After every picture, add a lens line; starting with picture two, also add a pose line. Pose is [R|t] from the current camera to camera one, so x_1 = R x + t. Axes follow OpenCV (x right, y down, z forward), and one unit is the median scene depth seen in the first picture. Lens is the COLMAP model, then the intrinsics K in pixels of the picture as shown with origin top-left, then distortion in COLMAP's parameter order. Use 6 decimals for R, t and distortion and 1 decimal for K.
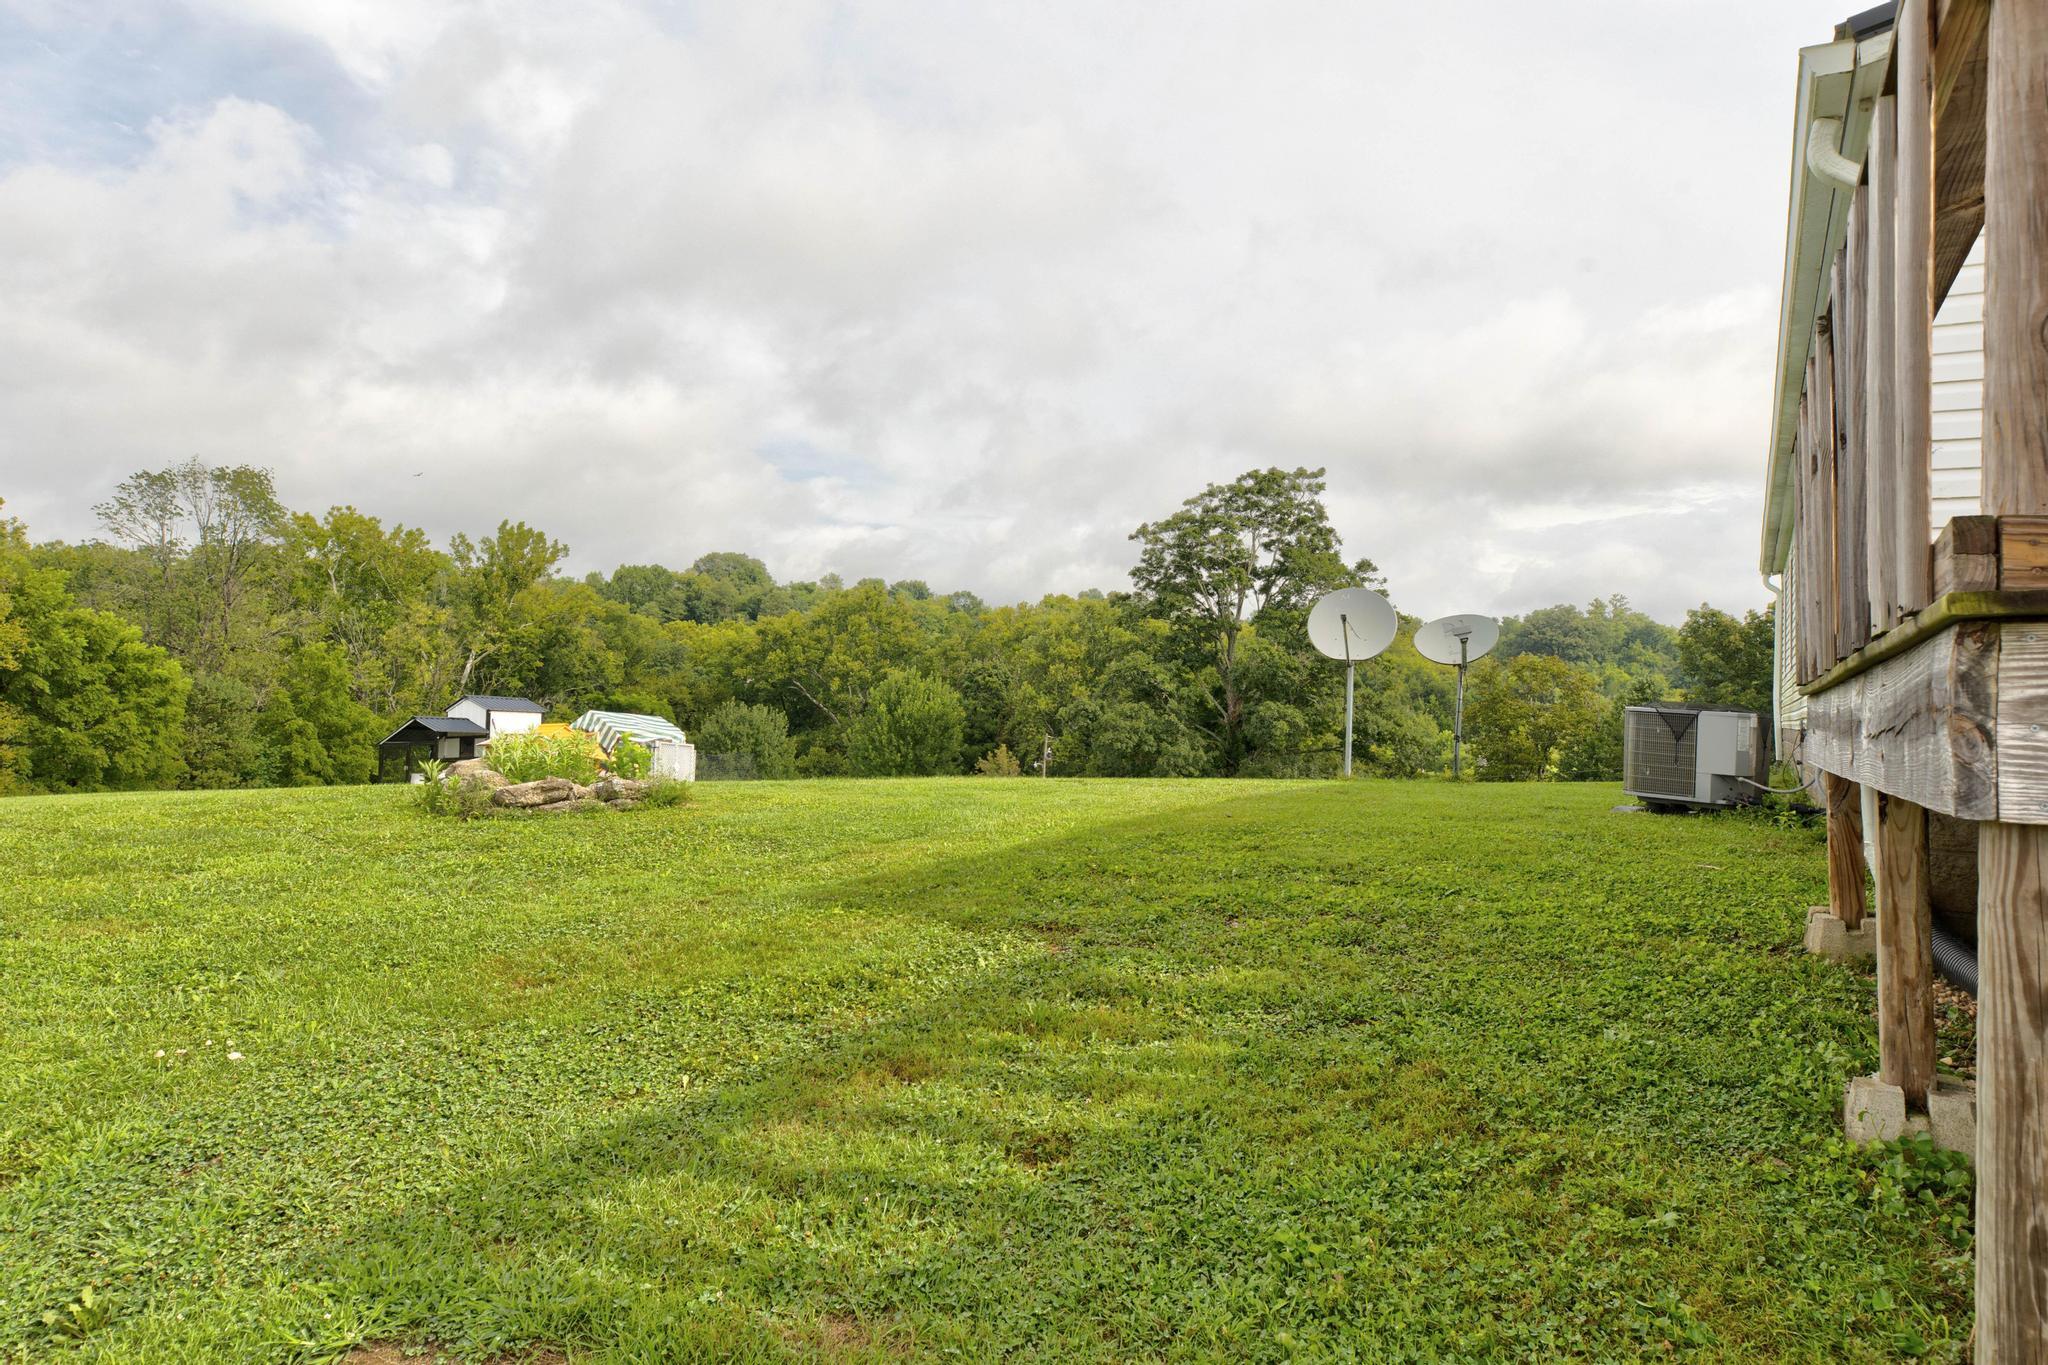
lens RADIAL K [[1151.6, 0, 1007.6], [0, 1151.6, 647.1], [0, 0, 1]] dist [-0.004727, 0.004081]
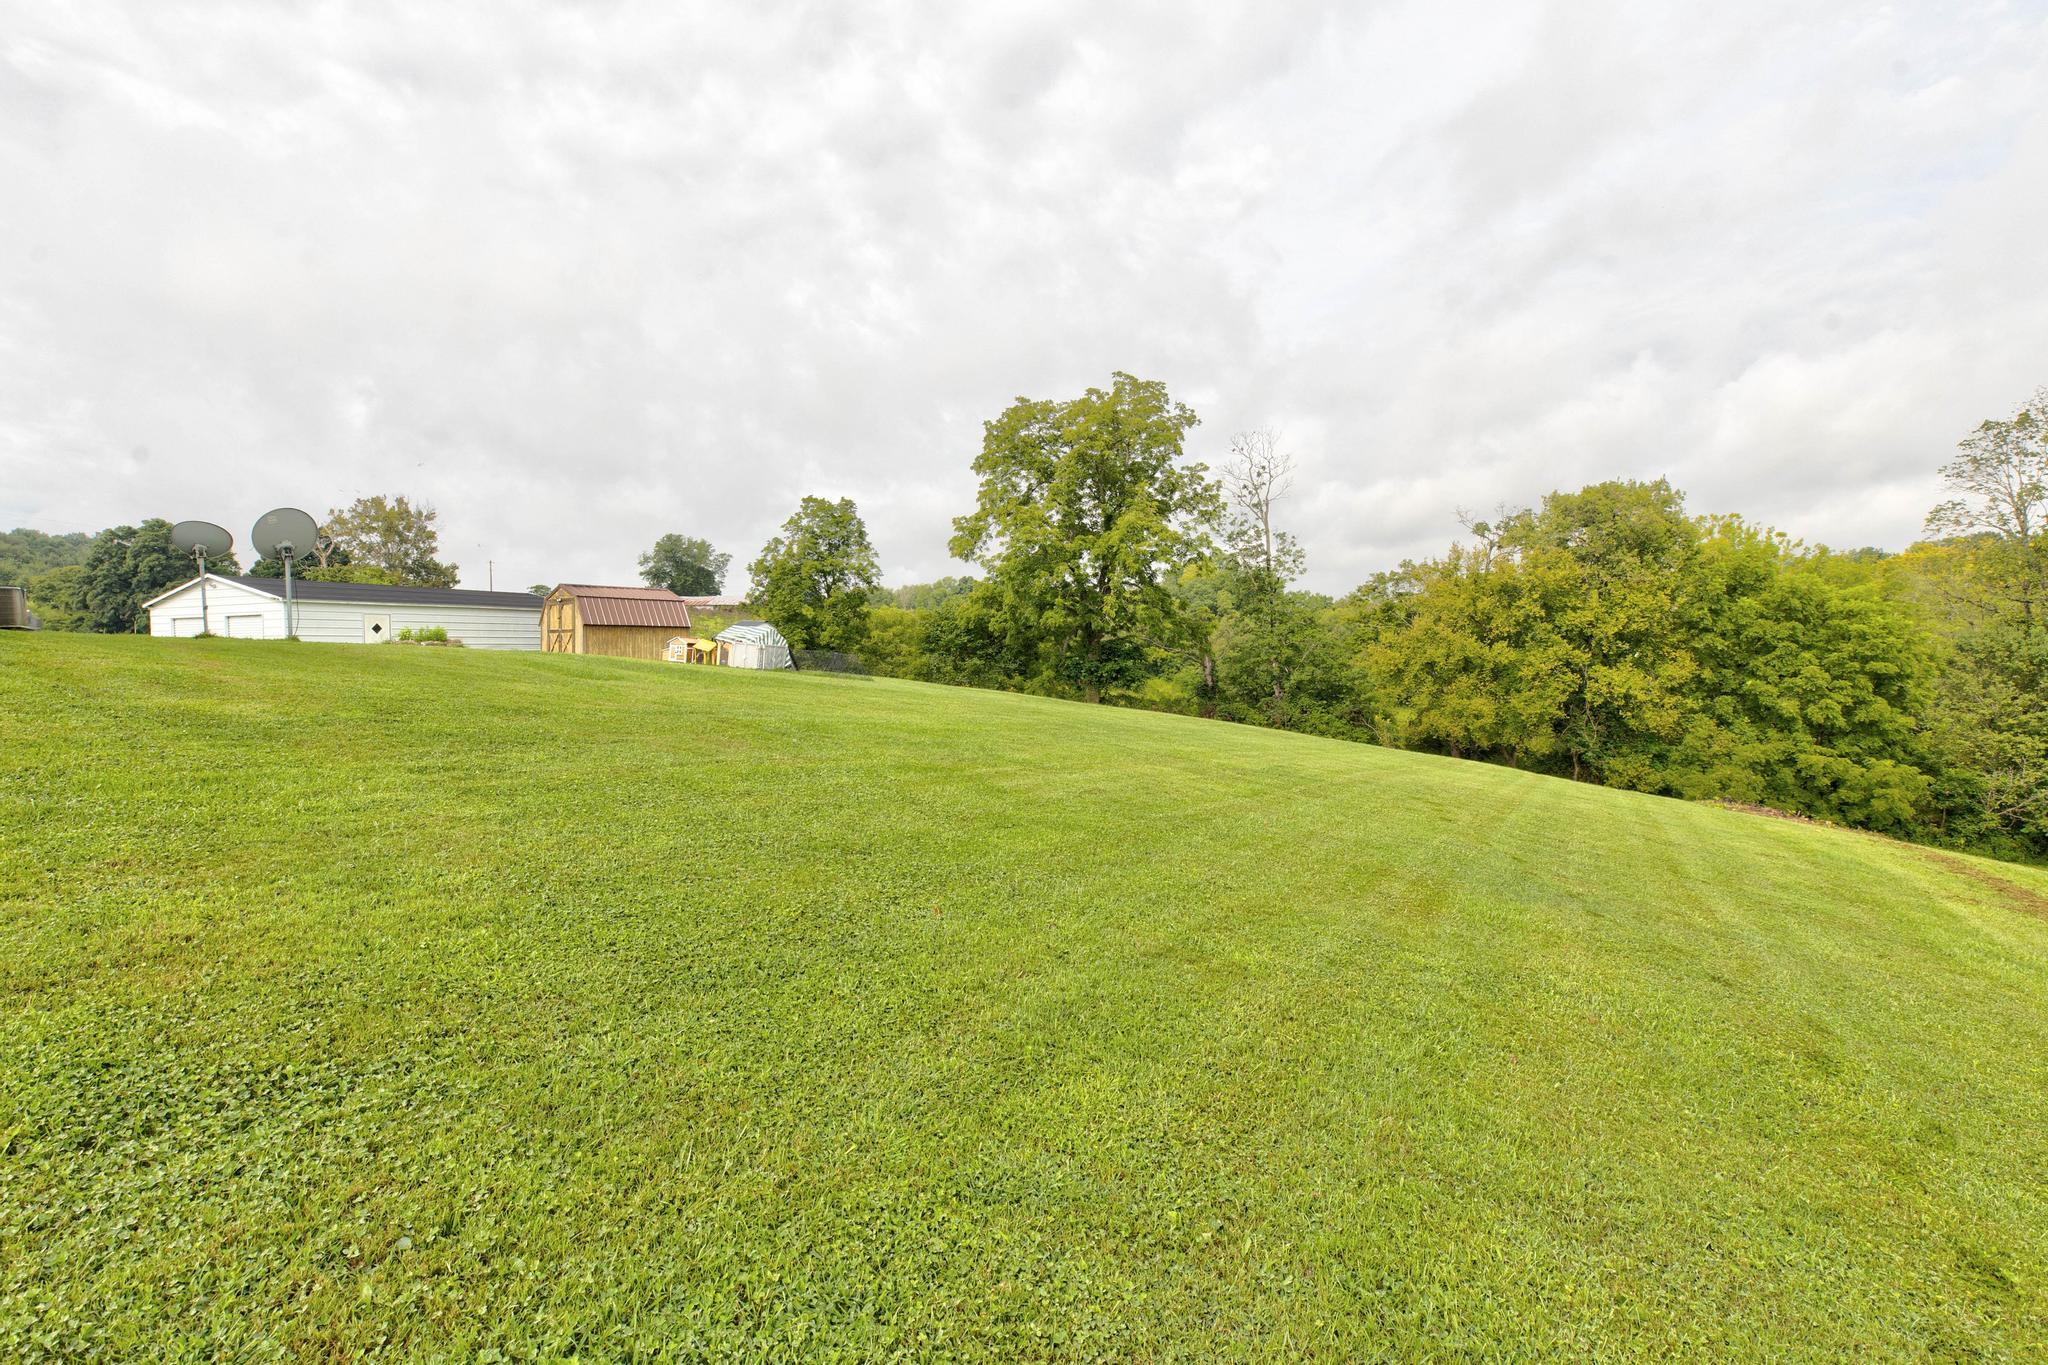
lens RADIAL K [[998.6, 0, 1003.9], [0, 998.6, 687.2], [0, 0, 1]] dist [0.003626, -0.000010]
pose [[-0.230240, 0.005382, -0.973119, 0.206339], [0.038762, 0.999242, -0.003645, 0.033629], [0.972362, -0.038559, -0.230274, 0.327371]]
